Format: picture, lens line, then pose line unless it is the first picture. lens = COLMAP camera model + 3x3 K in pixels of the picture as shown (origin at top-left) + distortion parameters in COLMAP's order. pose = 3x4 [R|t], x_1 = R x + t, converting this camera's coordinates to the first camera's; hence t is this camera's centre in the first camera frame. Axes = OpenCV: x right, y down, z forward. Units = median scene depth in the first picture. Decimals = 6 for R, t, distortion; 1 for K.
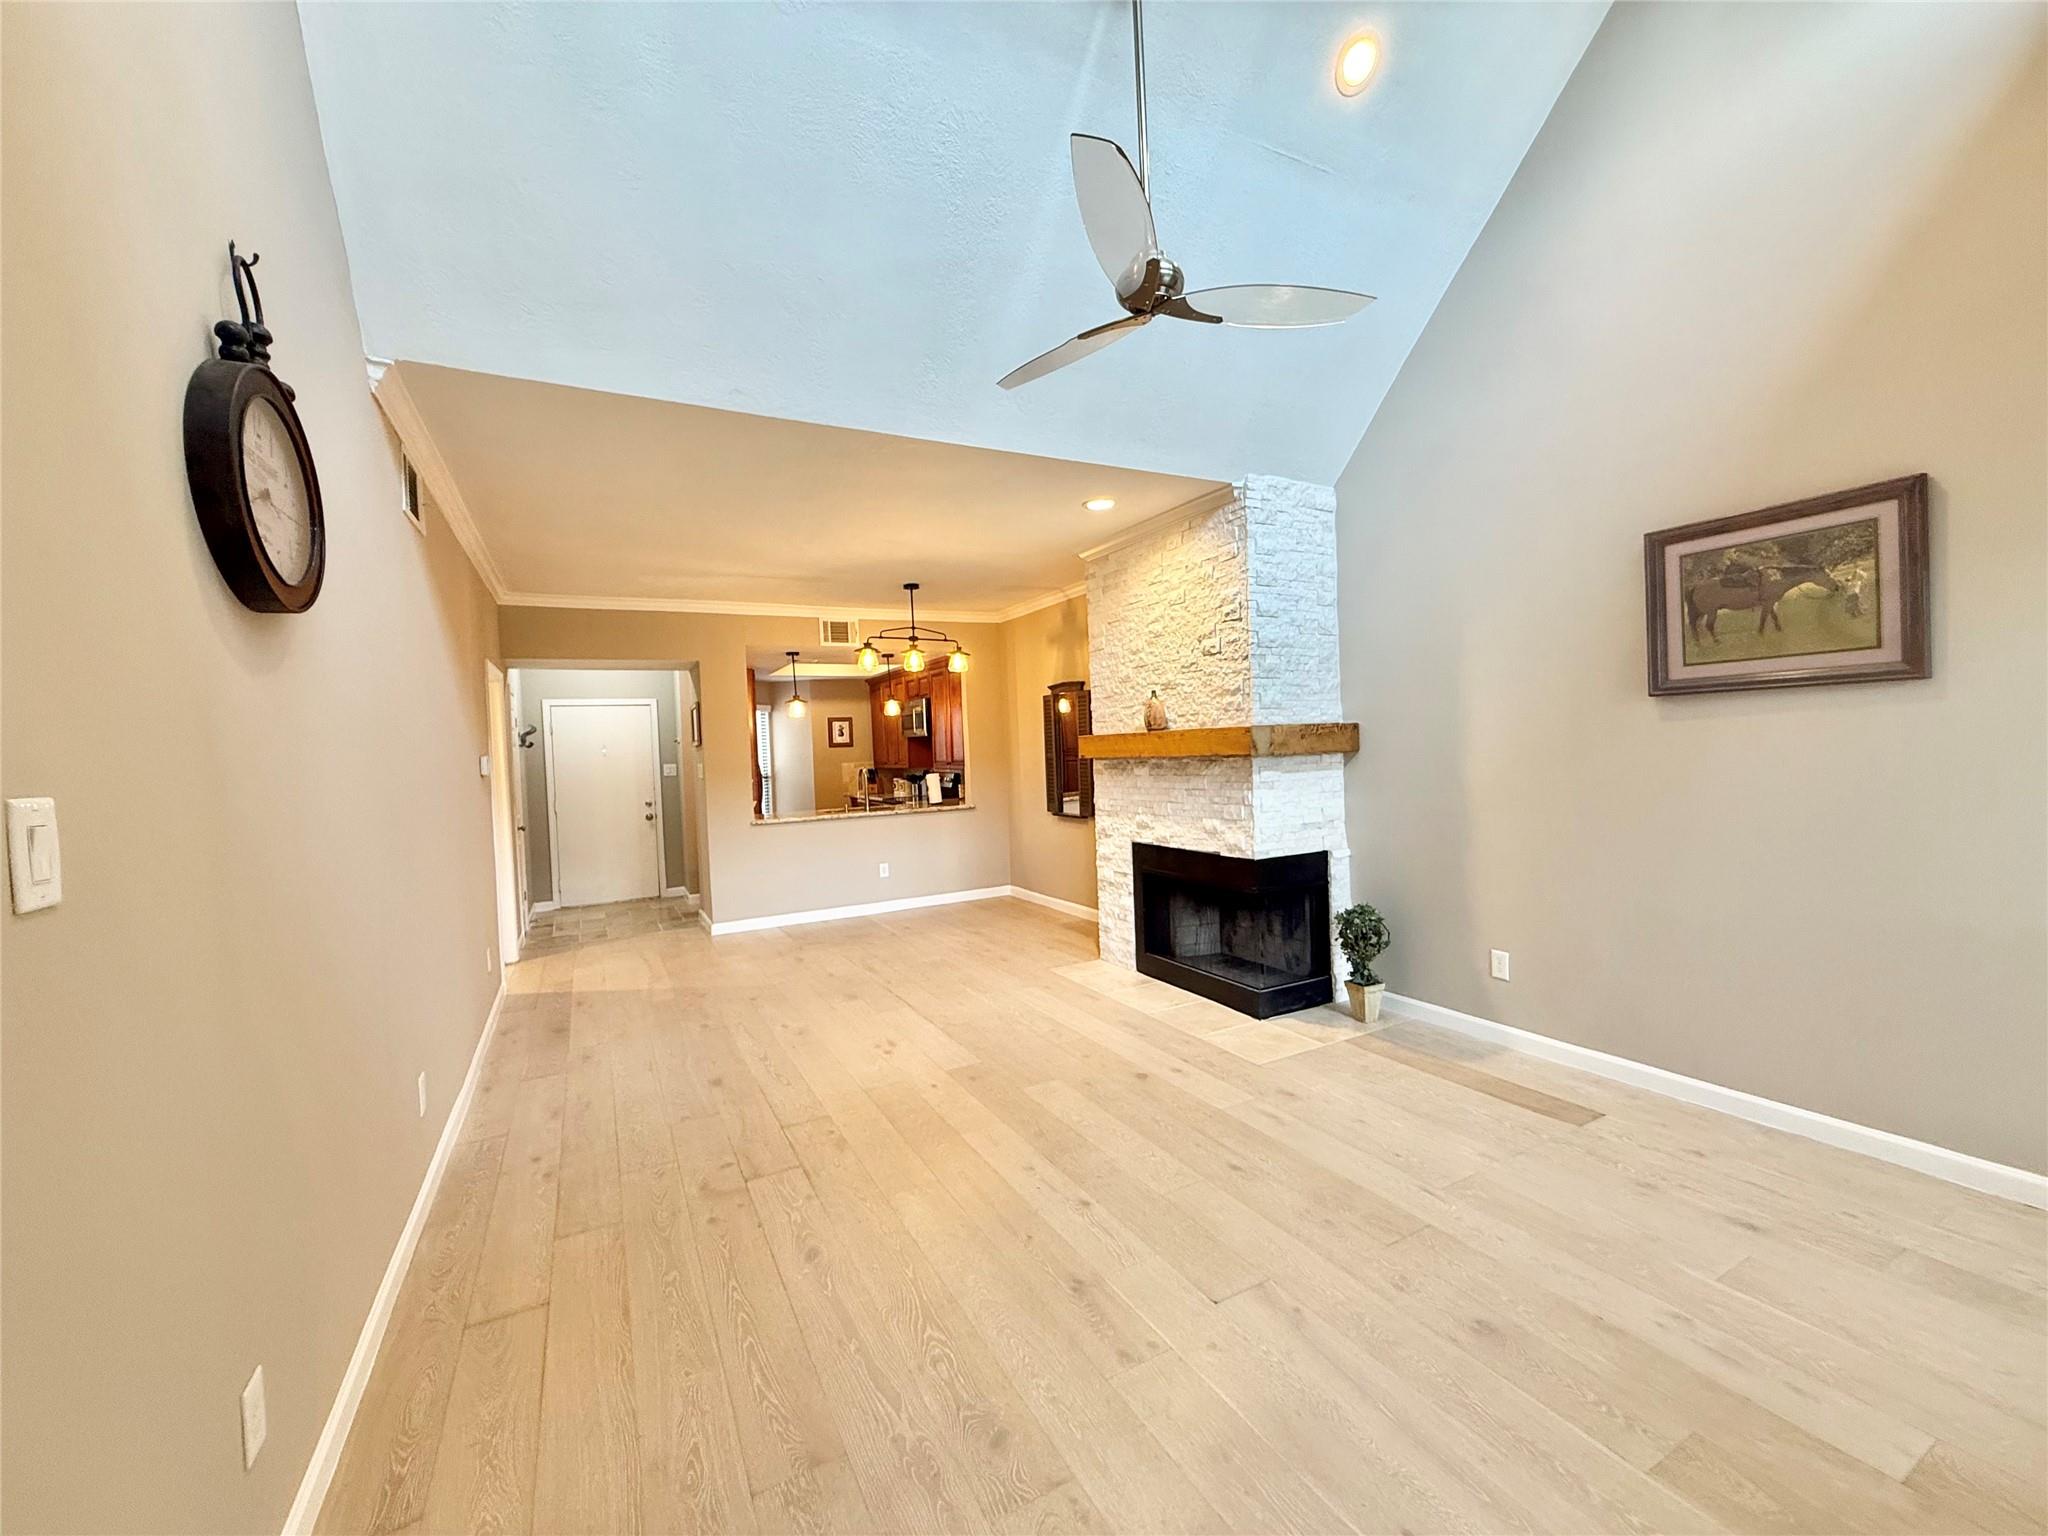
lens RADIAL K [[818.4, 0, 1015.2], [0, 818.4, 767.7], [0, 0, 1]] dist [-0.004312, 0.000159]
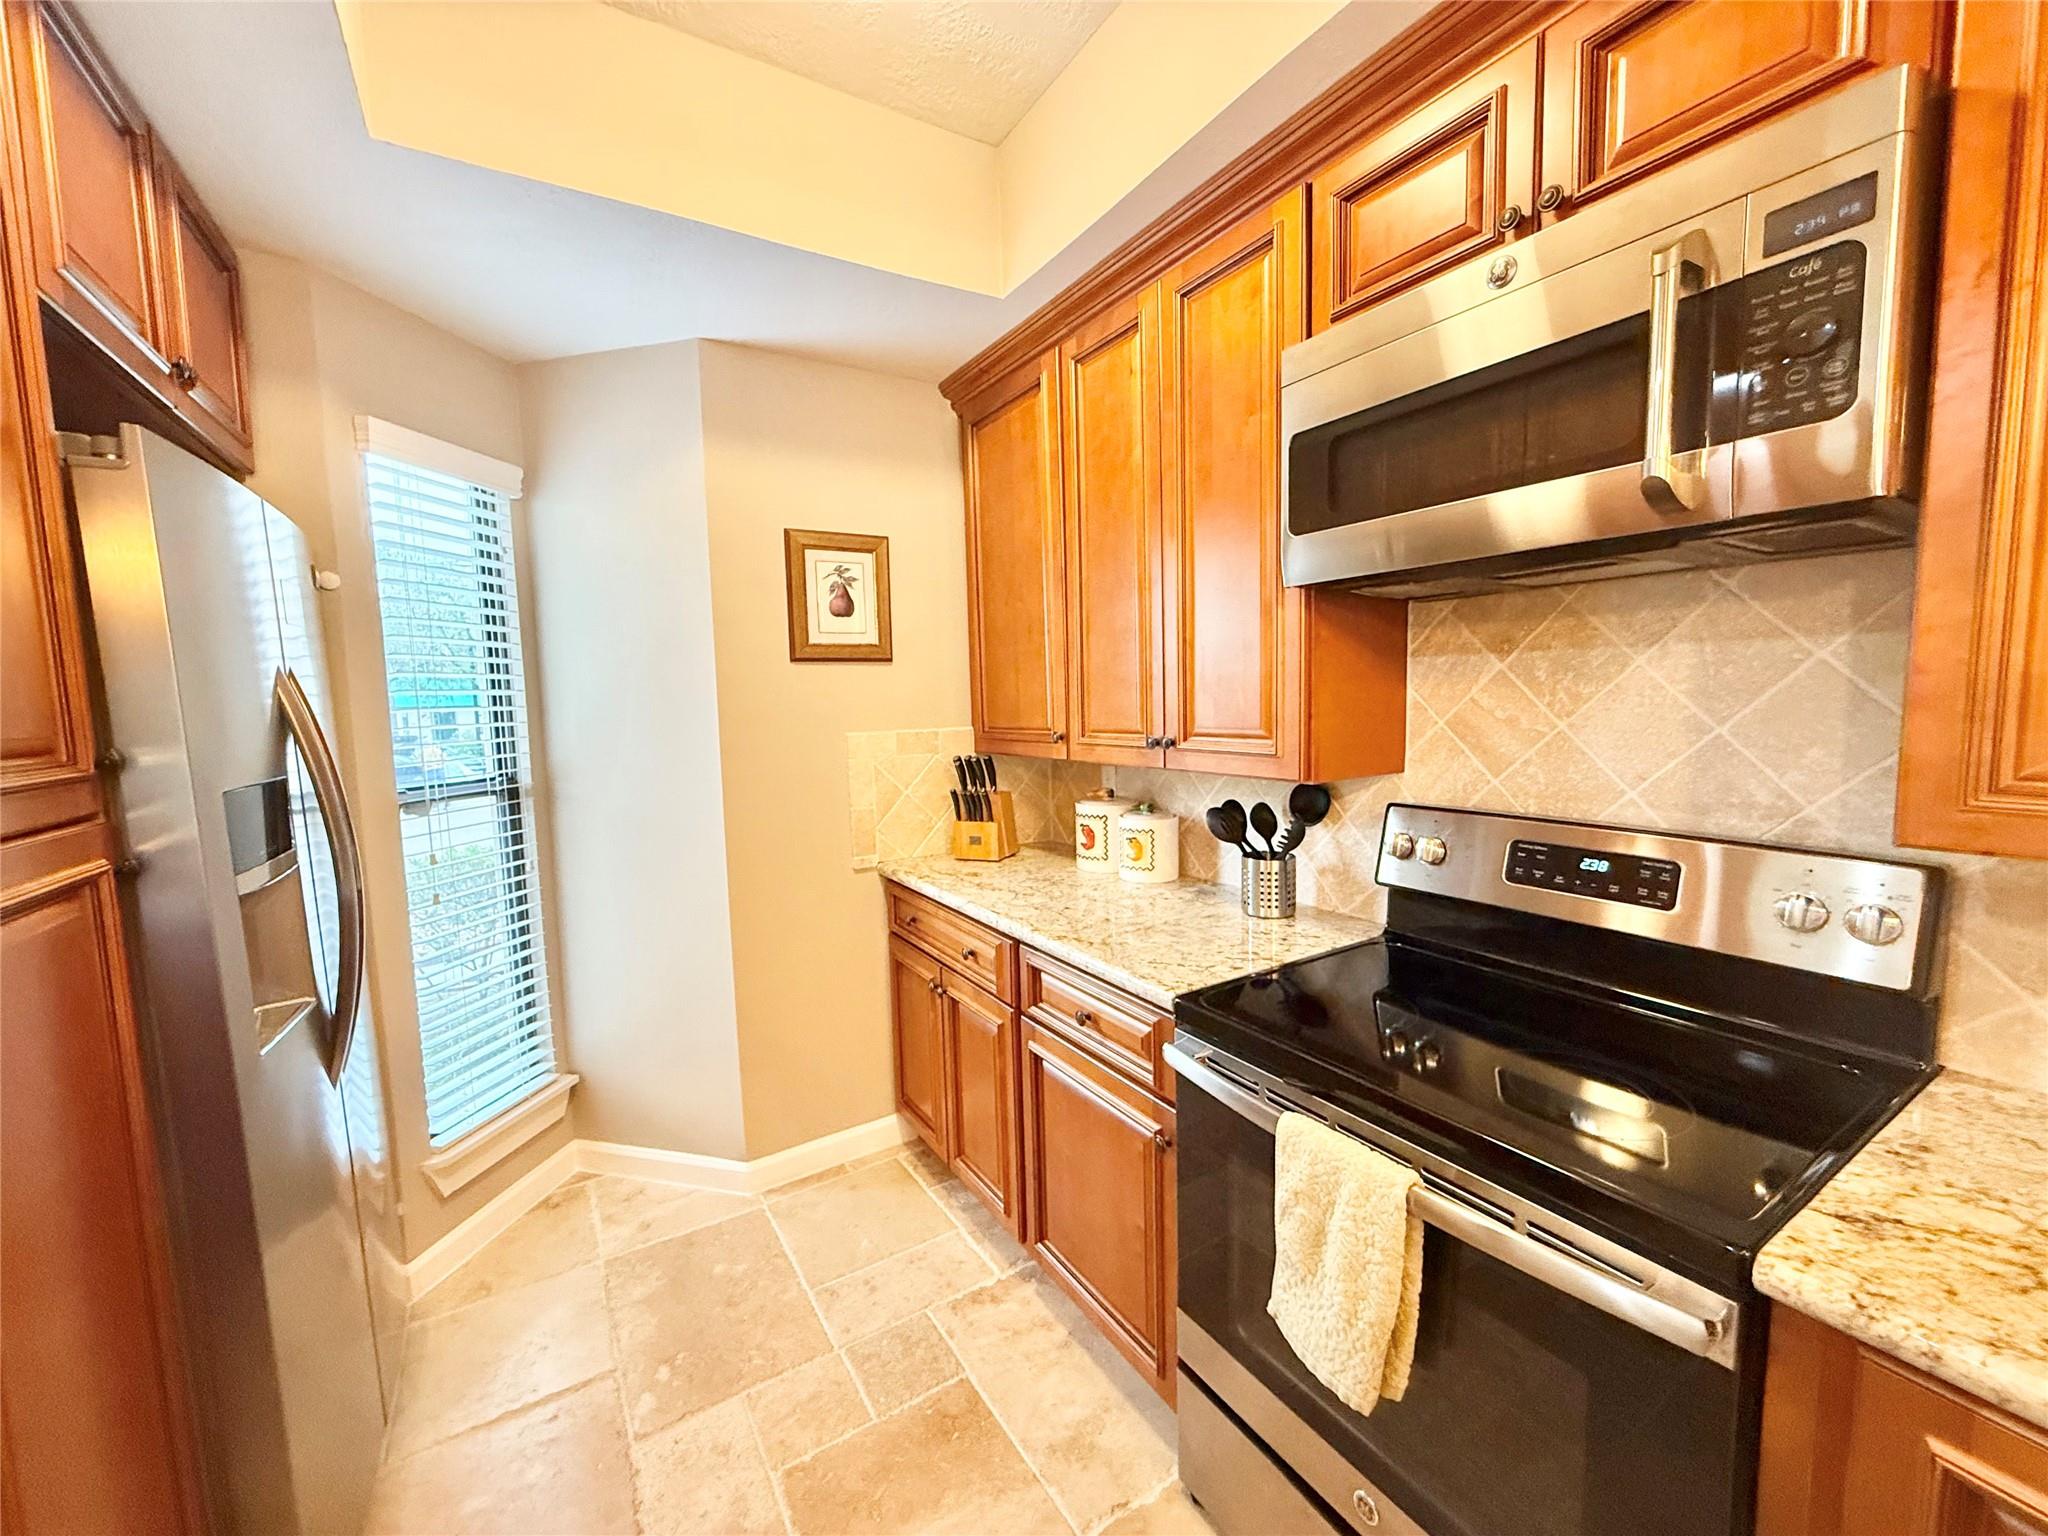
lens RADIAL K [[818.4, 0, 1030.2], [0, 818.4, 767.2], [0, 0, 1]] dist [-0.004312, 0.000159]
pose [[0.997384, 0.005362, 0.072086, -0.187103], [-0.009842, 0.998032, 0.061932, -0.011317], [-0.071612, -0.062480, 0.995474, 0.809250]]
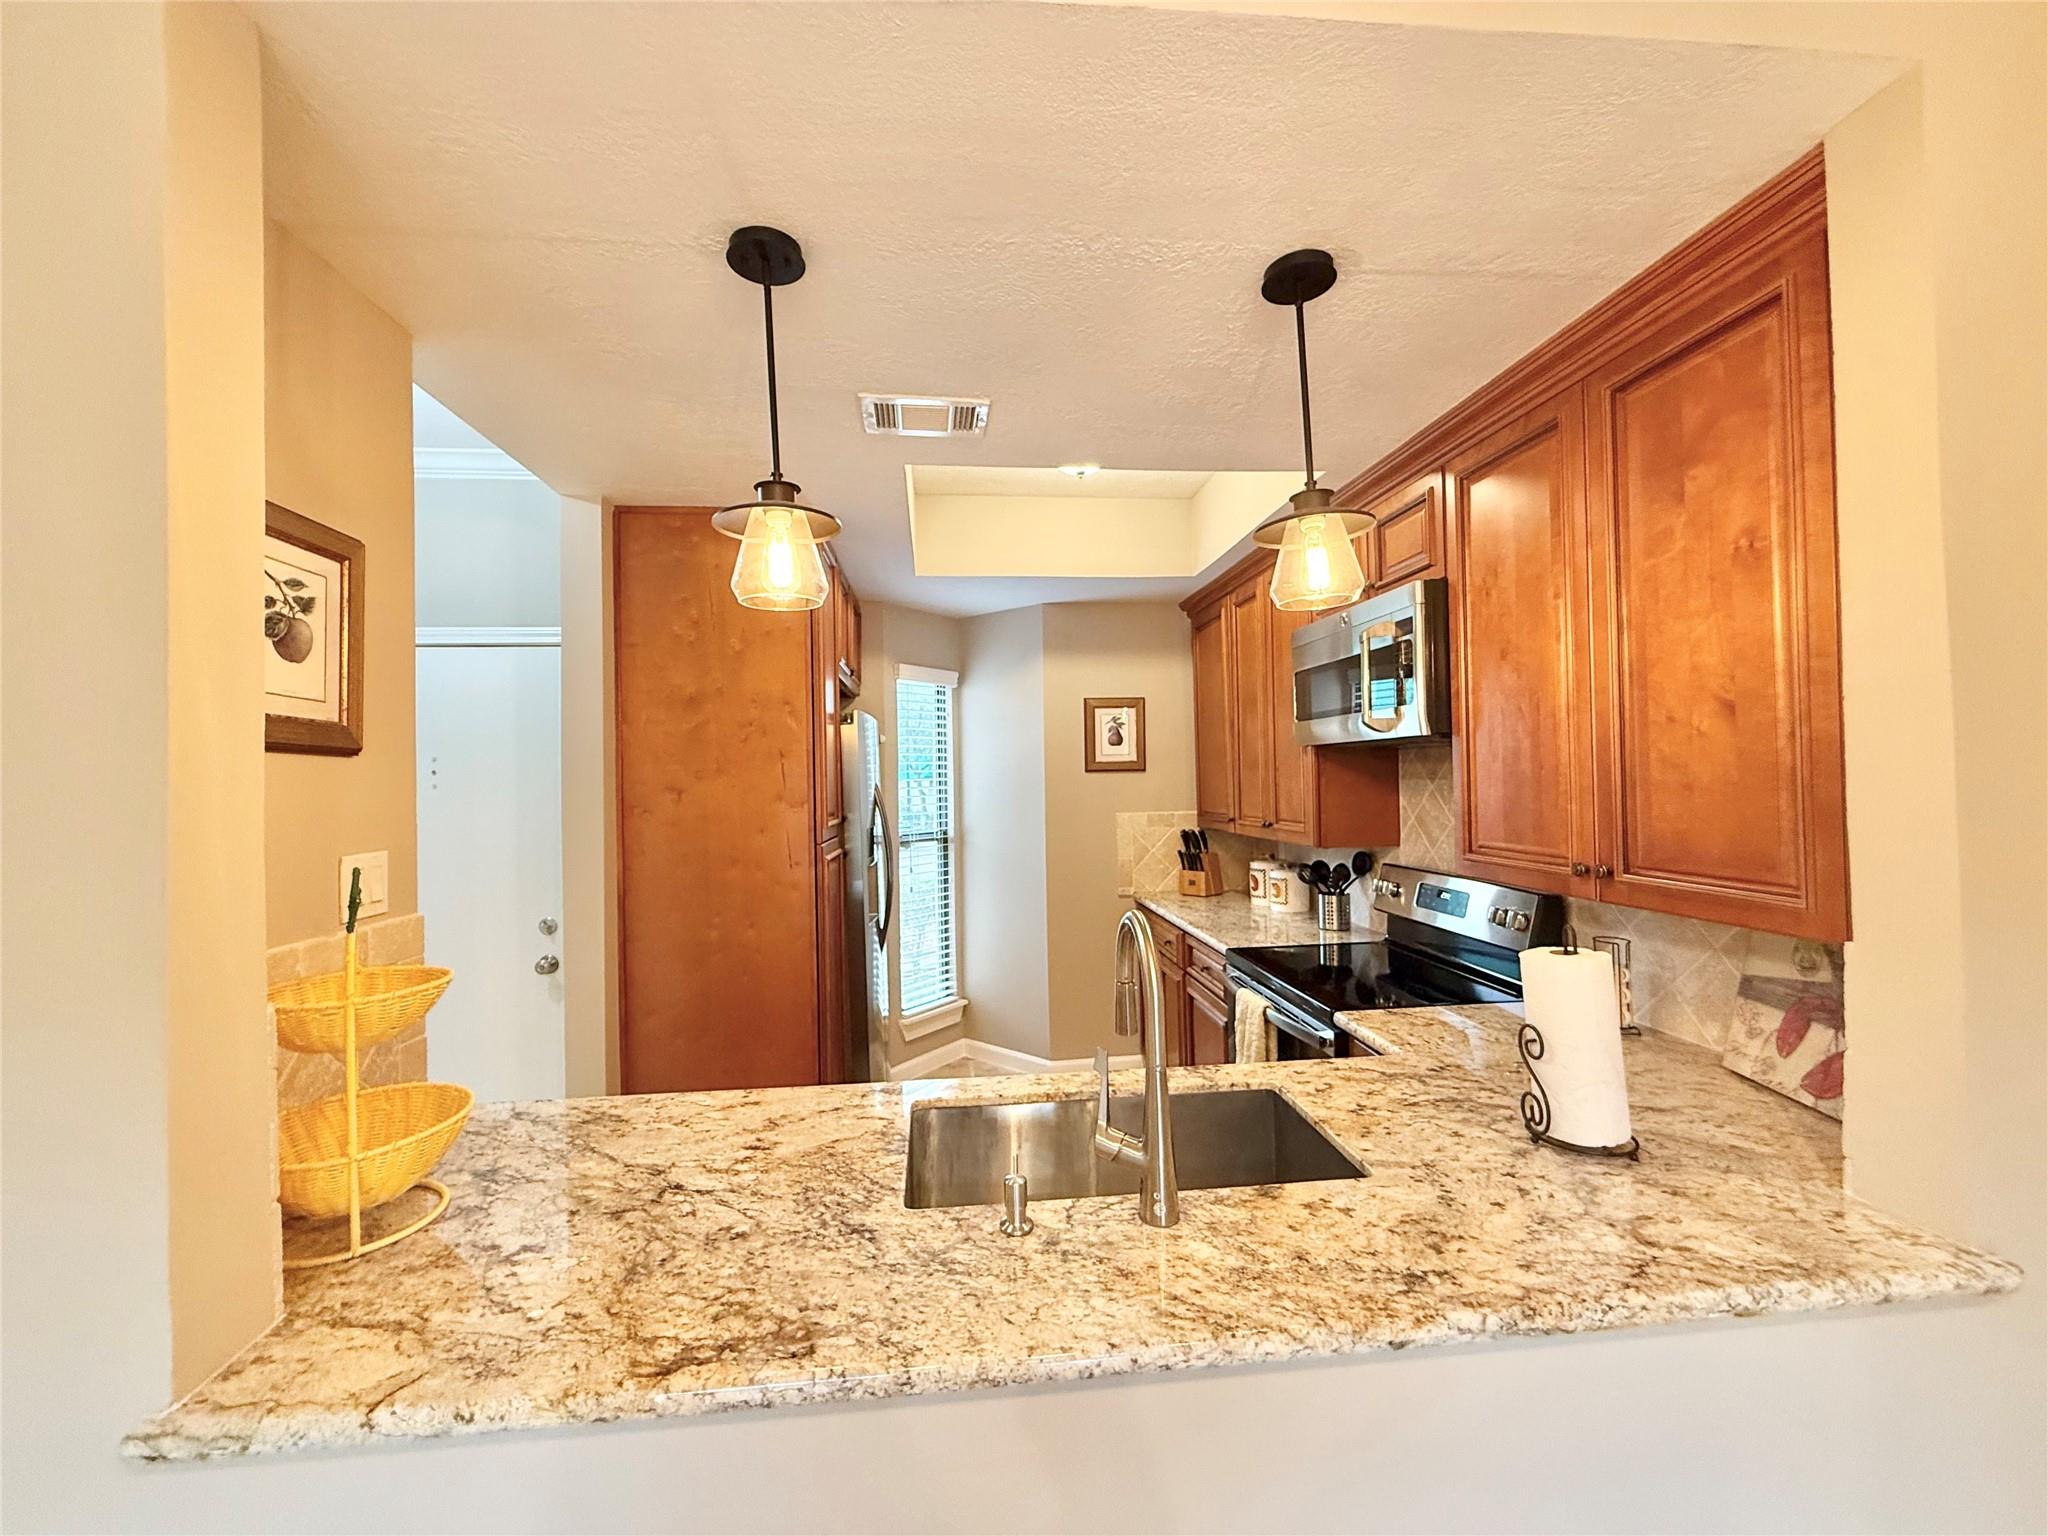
lens RADIAL K [[818.4, 0, 1016.9], [0, 818.4, 768.8], [0, 0, 1]] dist [-0.004312, 0.000159]
pose [[0.926470, 0.015682, -0.376041, -0.114293], [-0.025916, 0.999418, -0.022171, -0.017972], [0.375474, 0.030286, 0.926338, 0.651392]]
